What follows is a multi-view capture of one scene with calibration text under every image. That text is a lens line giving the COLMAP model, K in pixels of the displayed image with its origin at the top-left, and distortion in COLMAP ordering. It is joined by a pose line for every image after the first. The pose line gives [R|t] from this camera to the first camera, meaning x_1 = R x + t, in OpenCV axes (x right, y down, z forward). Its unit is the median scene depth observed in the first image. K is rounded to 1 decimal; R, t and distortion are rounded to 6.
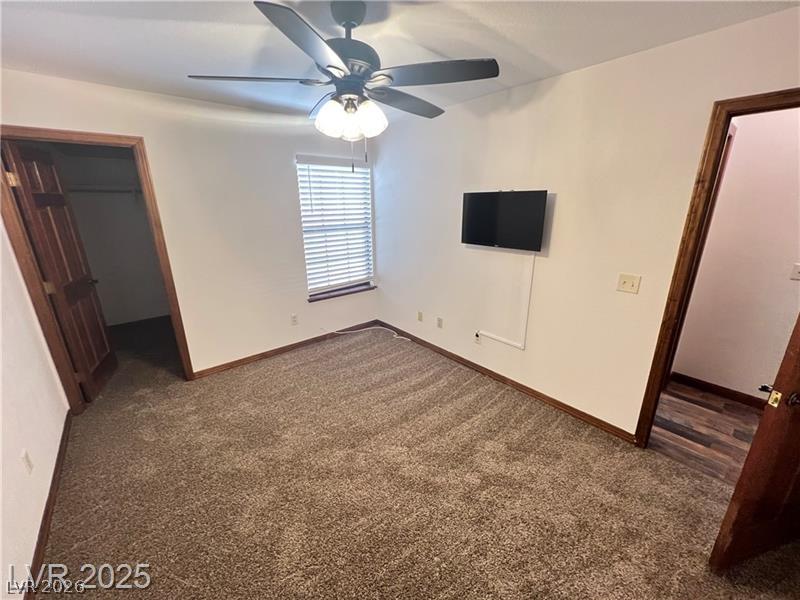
lens RADIAL K [[320.2, 0, 398.6], [0, 320.2, 298.0], [0, 0, 1]] dist [-0.002533, 0.000633]
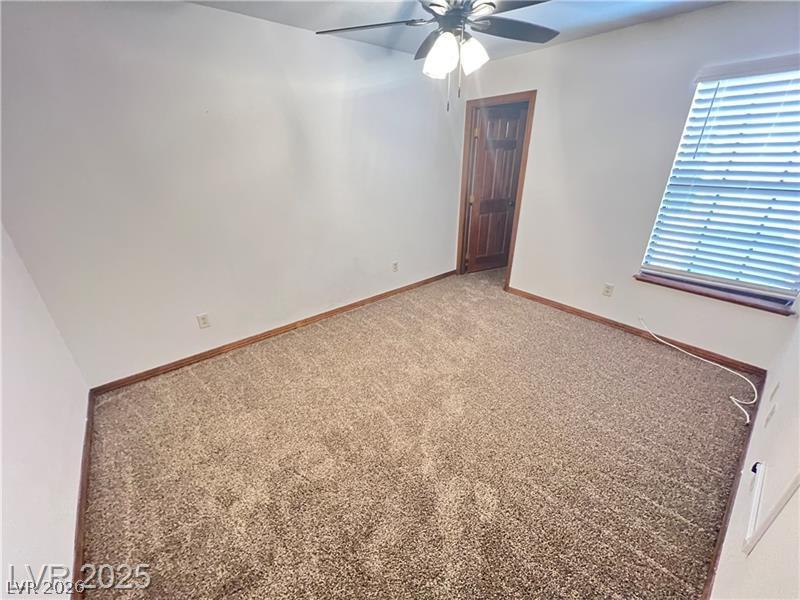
lens RADIAL K [[320.2, 0, 398.6], [0, 320.2, 298.0], [0, 0, 1]] dist [-0.002533, 0.000633]
pose [[-0.010709, 0.418518, -0.908145, 0.503794], [-0.278451, 0.871026, 0.404696, -0.112341], [0.960391, 0.257208, 0.107209, 0.417184]]
